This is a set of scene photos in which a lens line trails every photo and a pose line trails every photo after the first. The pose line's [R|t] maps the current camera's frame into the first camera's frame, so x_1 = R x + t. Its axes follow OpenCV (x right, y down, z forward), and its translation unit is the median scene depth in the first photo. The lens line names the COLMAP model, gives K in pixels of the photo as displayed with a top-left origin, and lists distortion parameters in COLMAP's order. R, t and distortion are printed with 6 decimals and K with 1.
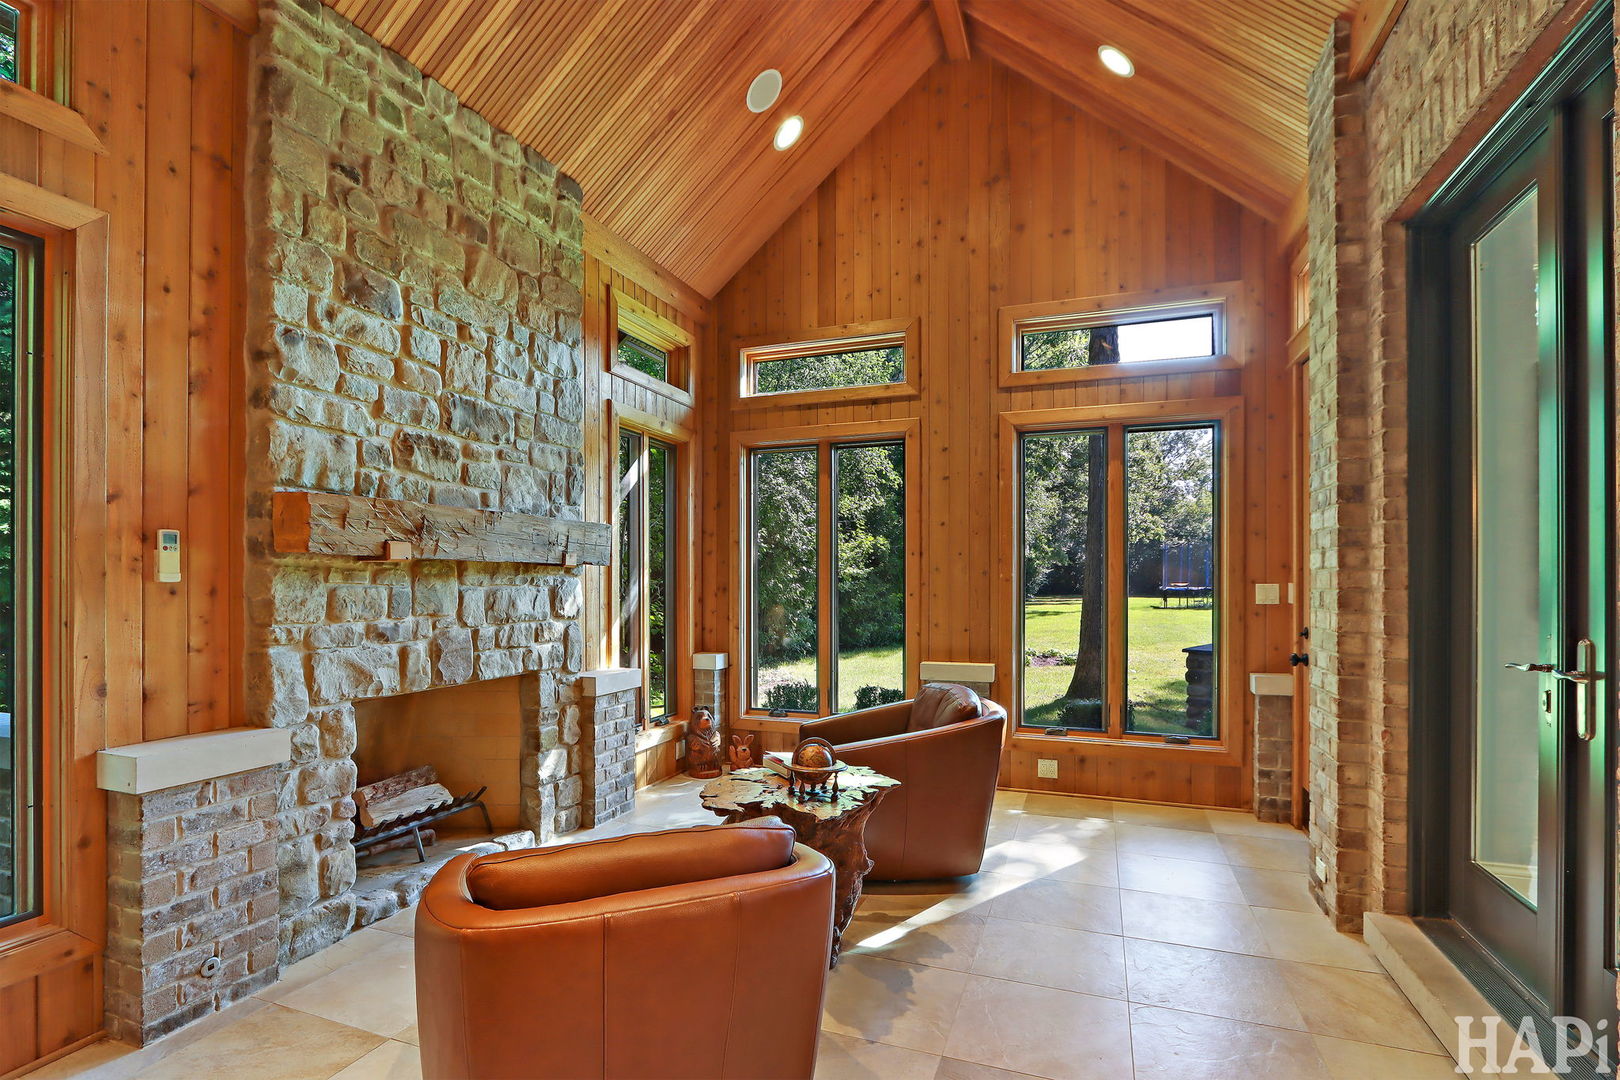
lens RADIAL K [[758.5, 0, 807.2], [0, 758.5, 566.9], [0, 0, 1]] dist [-0.001003, -0.000151]
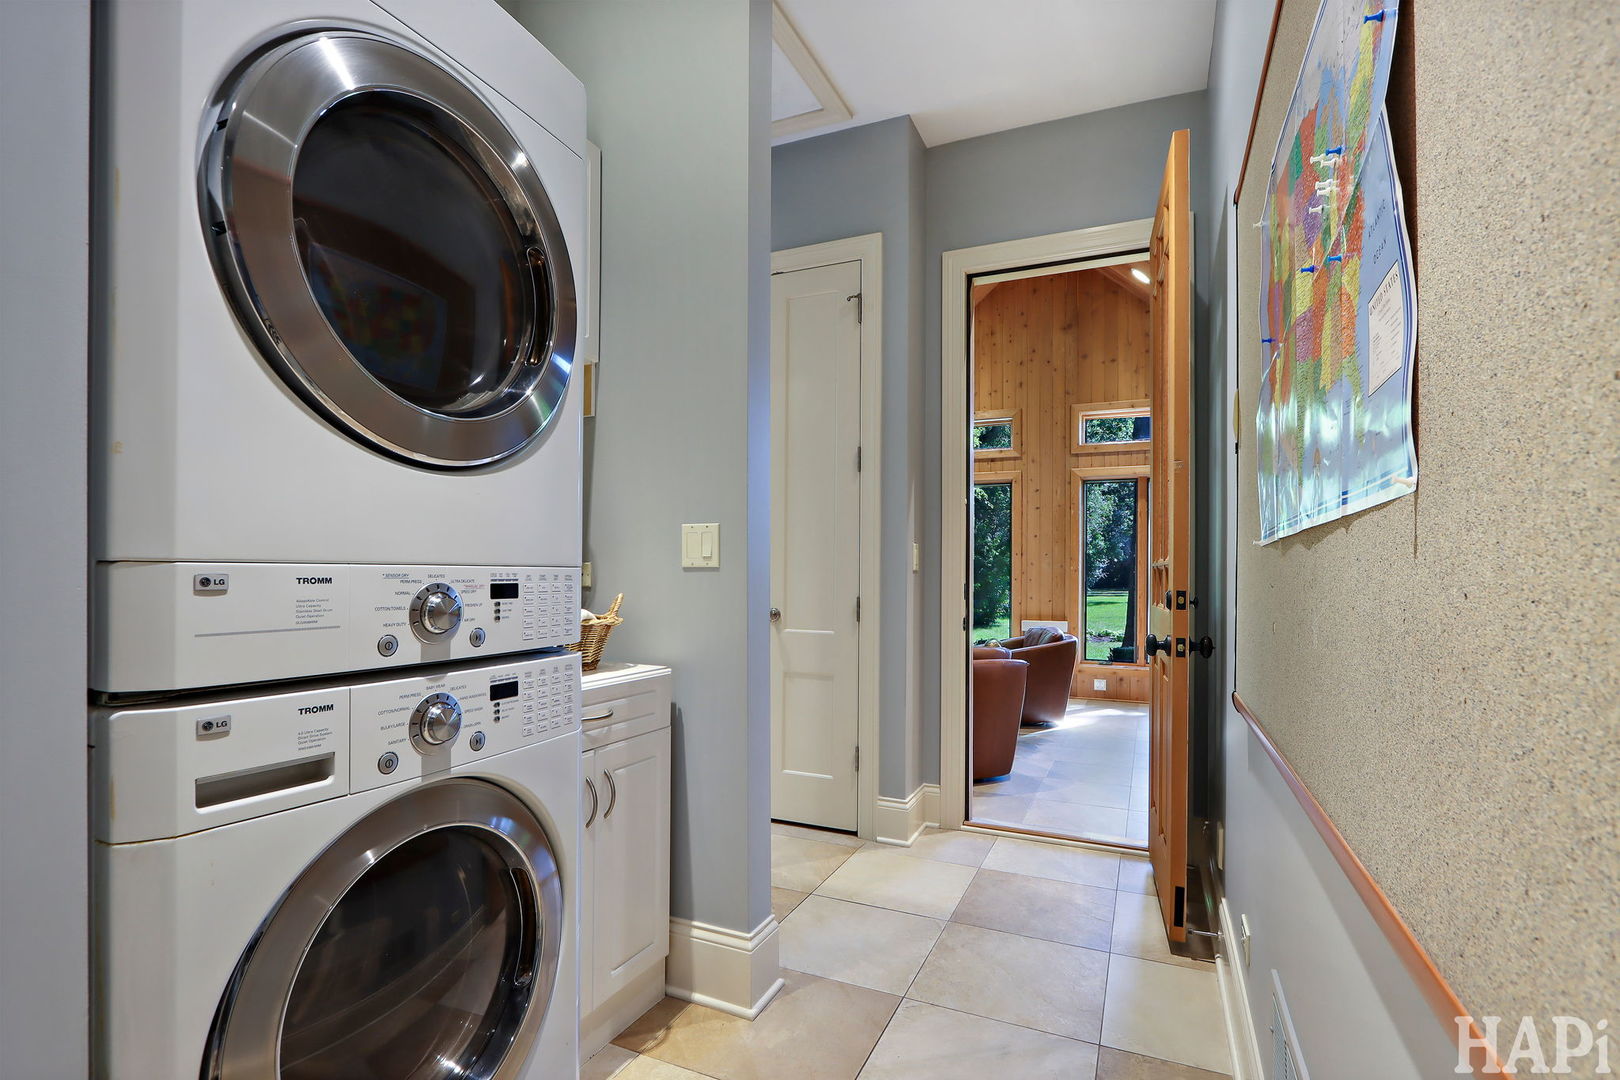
lens RADIAL K [[771.2, 0, 811.3], [0, 771.2, 563.9], [0, 0, 1]] dist [-0.014776, -0.000418]
pose [[0.998351, 0.004215, -0.057249, -0.210942], [-0.003940, 0.999980, 0.004918, -0.003429], [0.057269, -0.004684, 0.998348, -0.692257]]
